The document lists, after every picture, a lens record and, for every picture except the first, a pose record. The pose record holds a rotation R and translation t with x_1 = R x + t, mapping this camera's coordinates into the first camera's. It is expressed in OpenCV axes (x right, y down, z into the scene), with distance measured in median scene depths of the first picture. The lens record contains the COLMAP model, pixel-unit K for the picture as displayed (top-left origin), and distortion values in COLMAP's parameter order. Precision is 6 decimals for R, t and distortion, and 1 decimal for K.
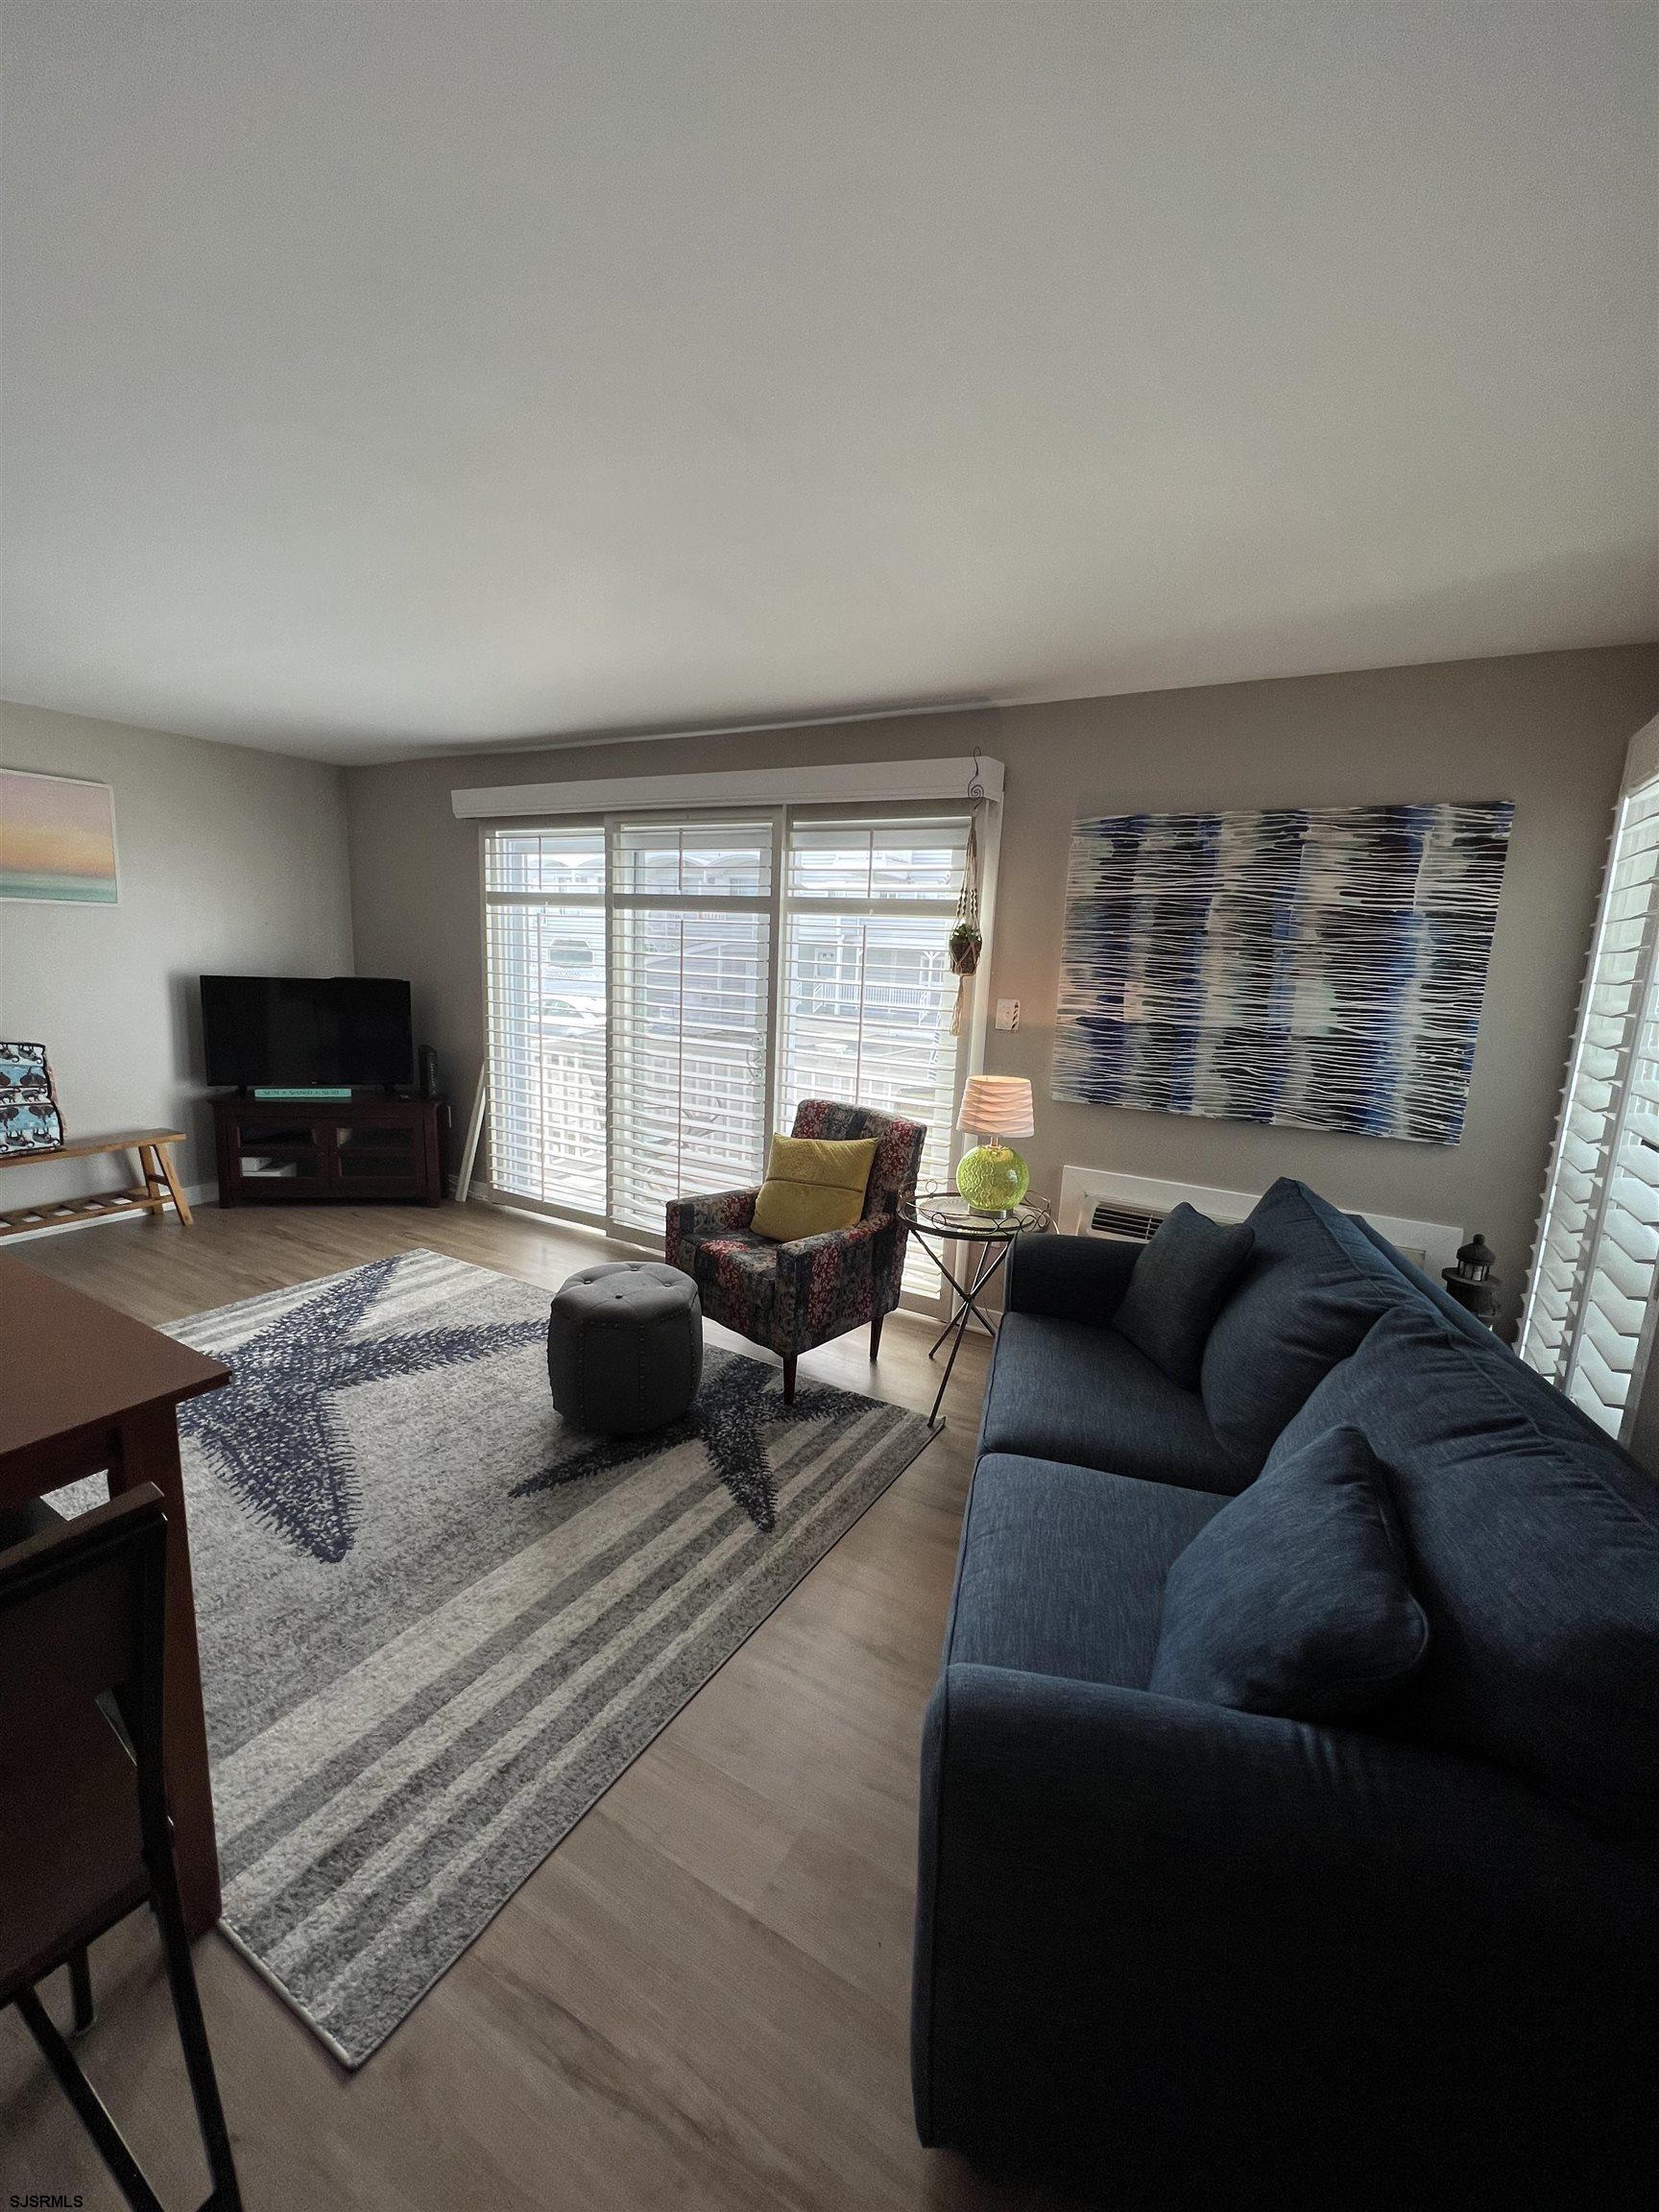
lens RADIAL K [[881.6, 0, 835.2], [0, 881.6, 1100.1], [0, 0, 1]] dist [-0.001383, -0.000314]
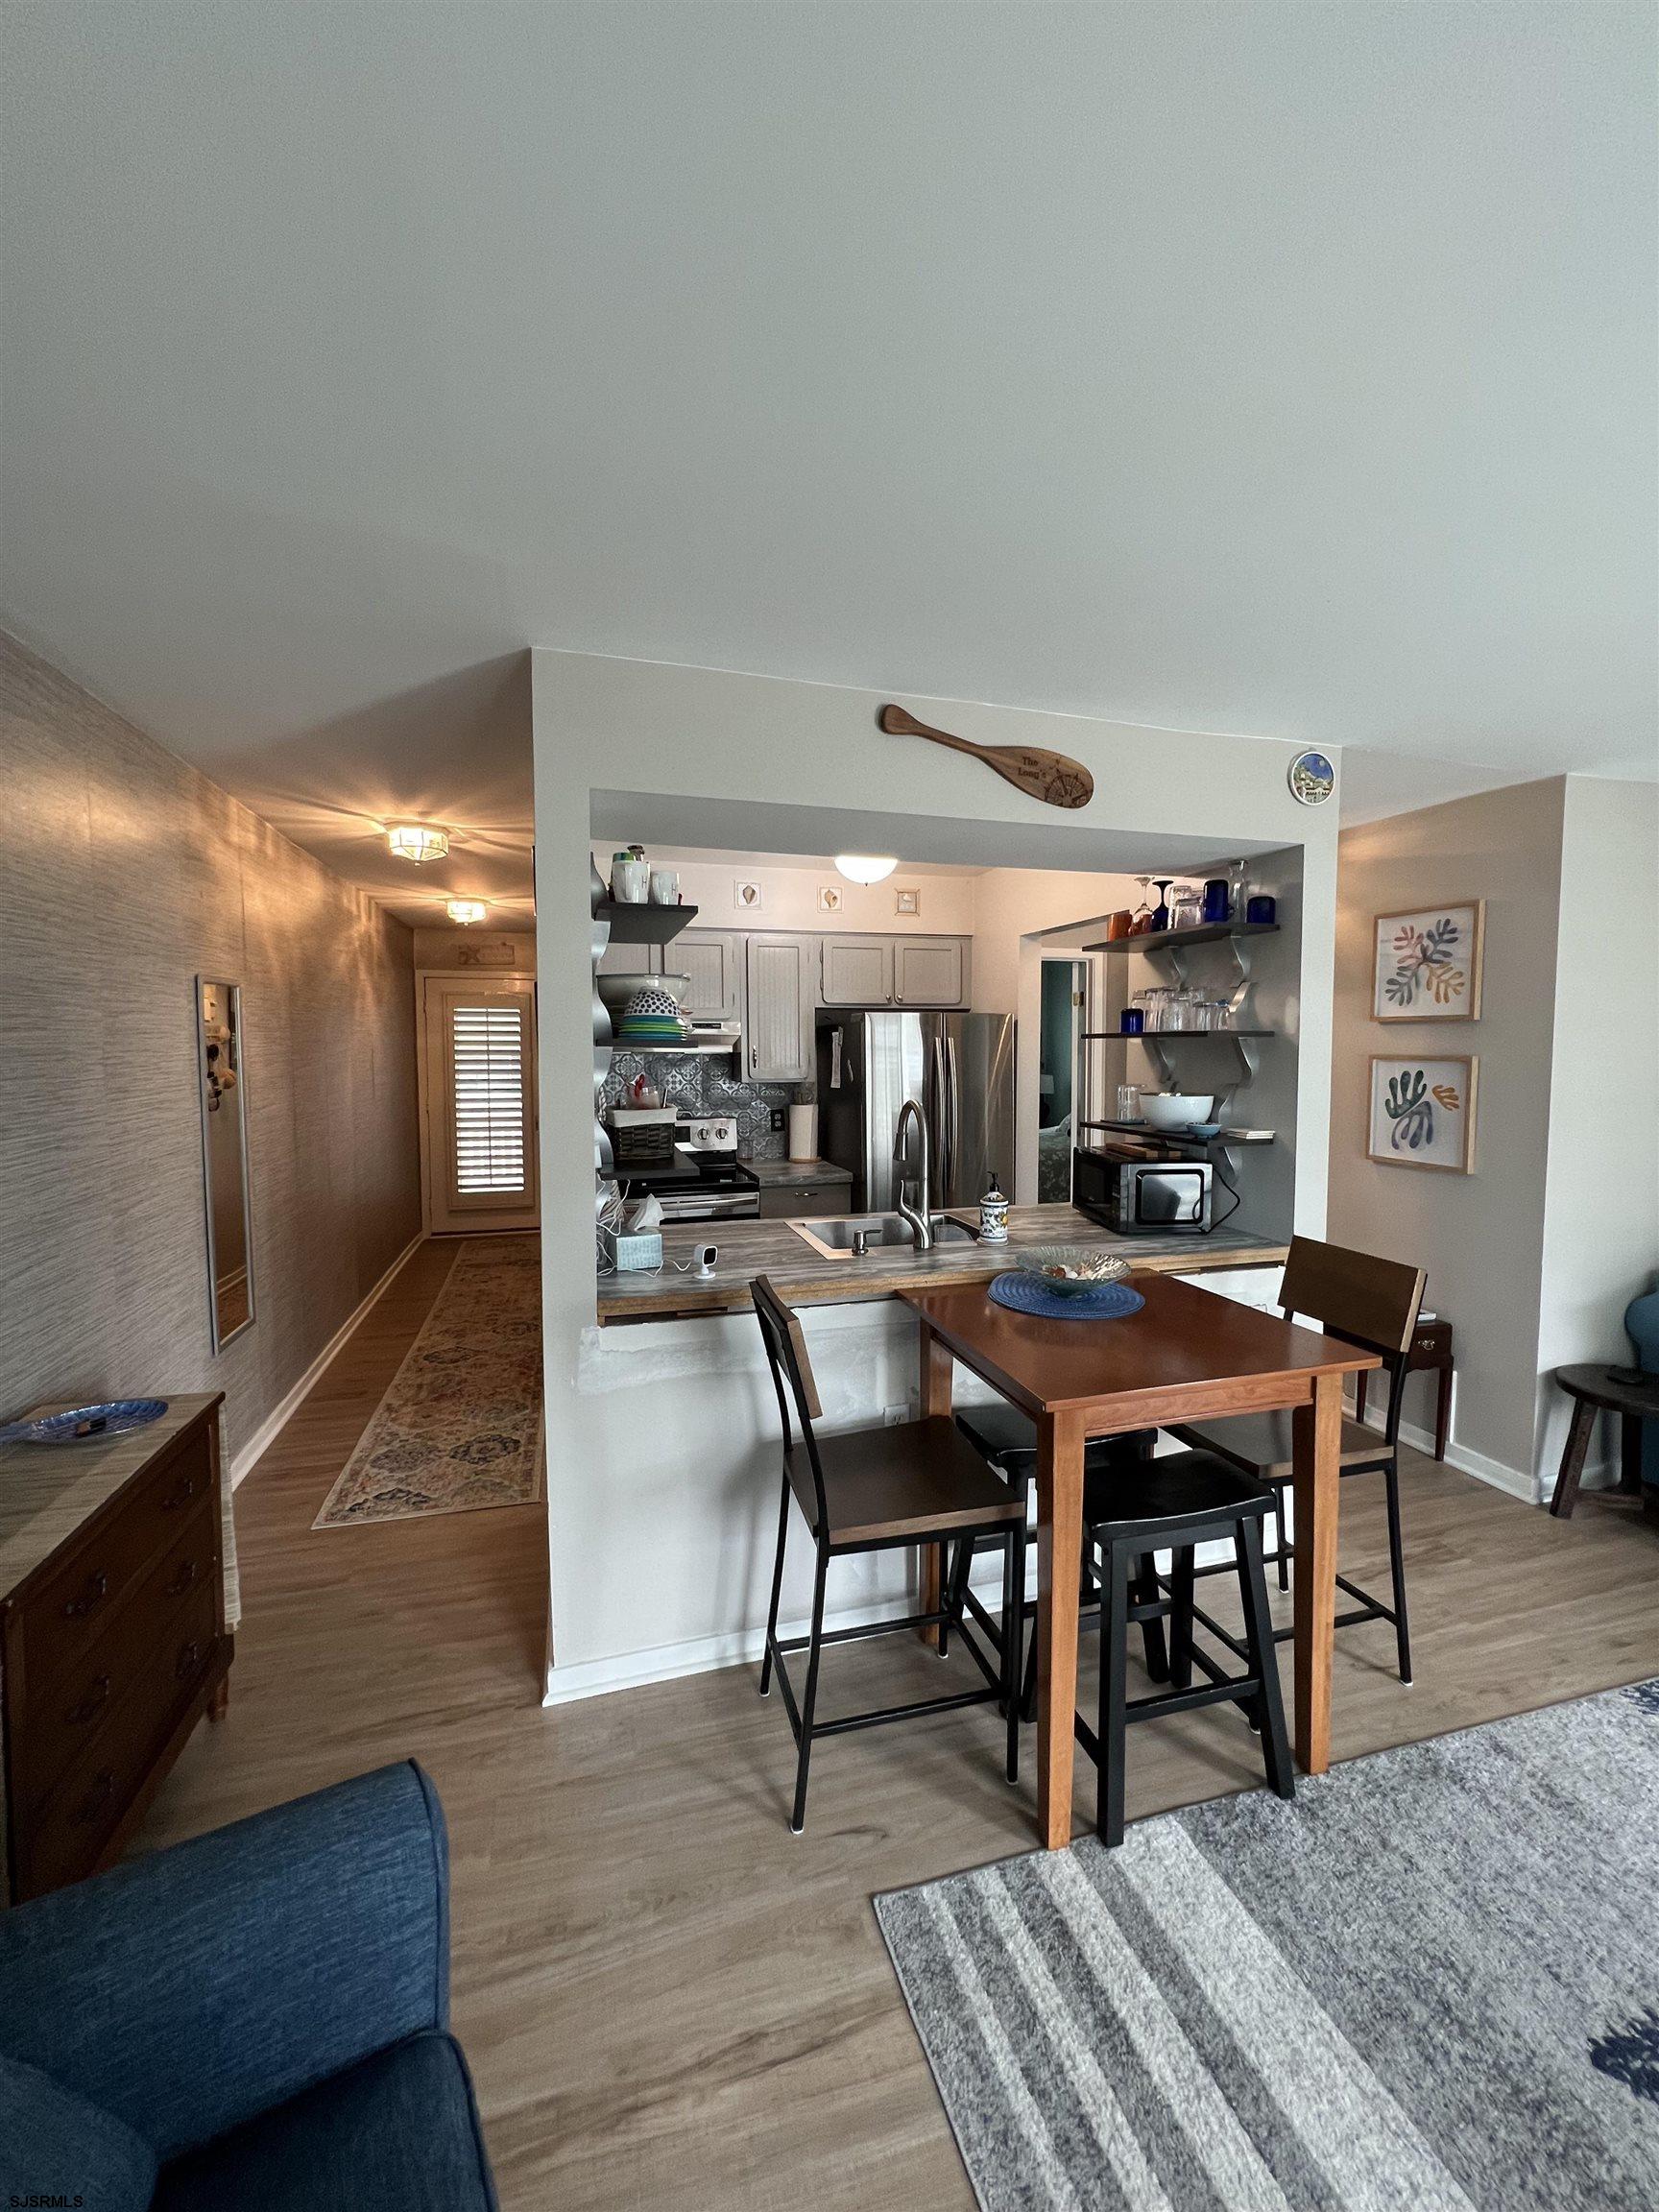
lens RADIAL K [[882.9, 0, 838.3], [0, 882.9, 1101.7], [0, 0, 1]] dist [-0.003878, -0.000260]
pose [[-0.692653, 0.003387, -0.721263, 0.168315], [-0.153679, 0.976334, 0.152169, -0.103003], [0.704709, 0.216243, -0.675740, 0.601601]]
